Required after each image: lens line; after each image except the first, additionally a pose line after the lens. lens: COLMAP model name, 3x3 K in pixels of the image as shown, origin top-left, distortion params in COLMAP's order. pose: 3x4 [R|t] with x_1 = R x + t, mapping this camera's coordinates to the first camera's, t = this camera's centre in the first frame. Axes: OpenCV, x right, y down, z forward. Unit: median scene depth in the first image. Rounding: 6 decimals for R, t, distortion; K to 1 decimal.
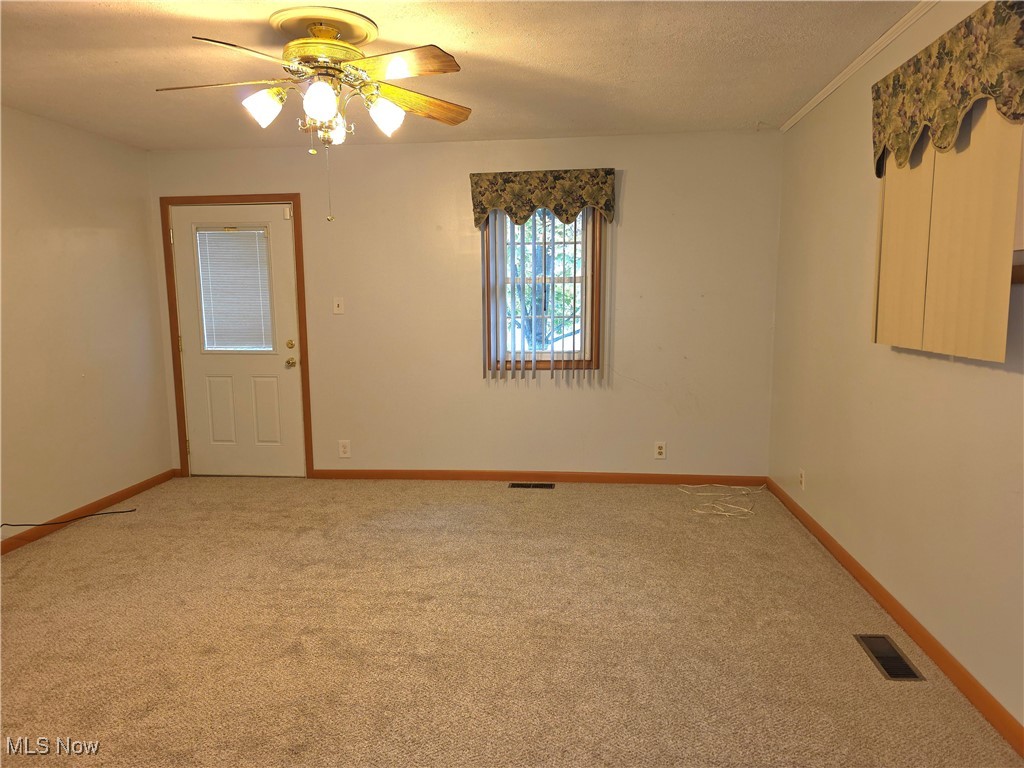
lens RADIAL K [[691.8, 0, 521.3], [0, 691.8, 382.3], [0, 0, 1]] dist [0.056959, -0.051036]
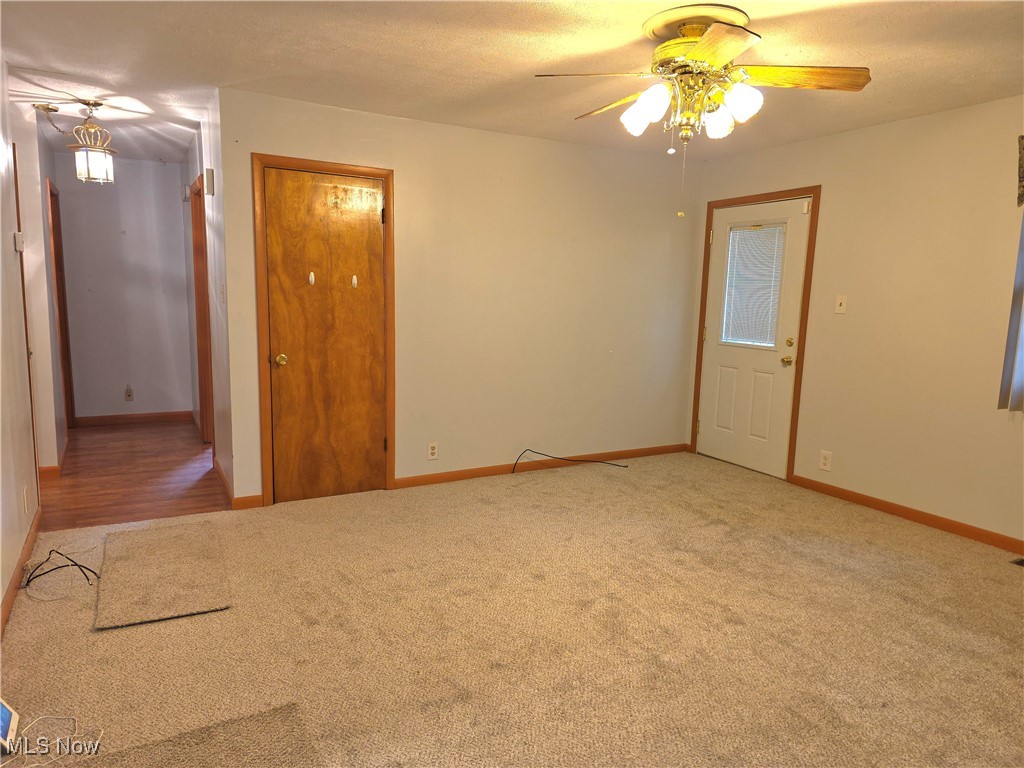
lens RADIAL K [[691.8, 0, 519.6], [0, 691.8, 378.1], [0, 0, 1]] dist [0.056959, -0.051036]
pose [[0.571861, 0.130562, -0.809894, 0.306925], [-0.134406, 0.988825, 0.064504, -0.021038], [0.809265, 0.071967, 0.583018, 0.158395]]
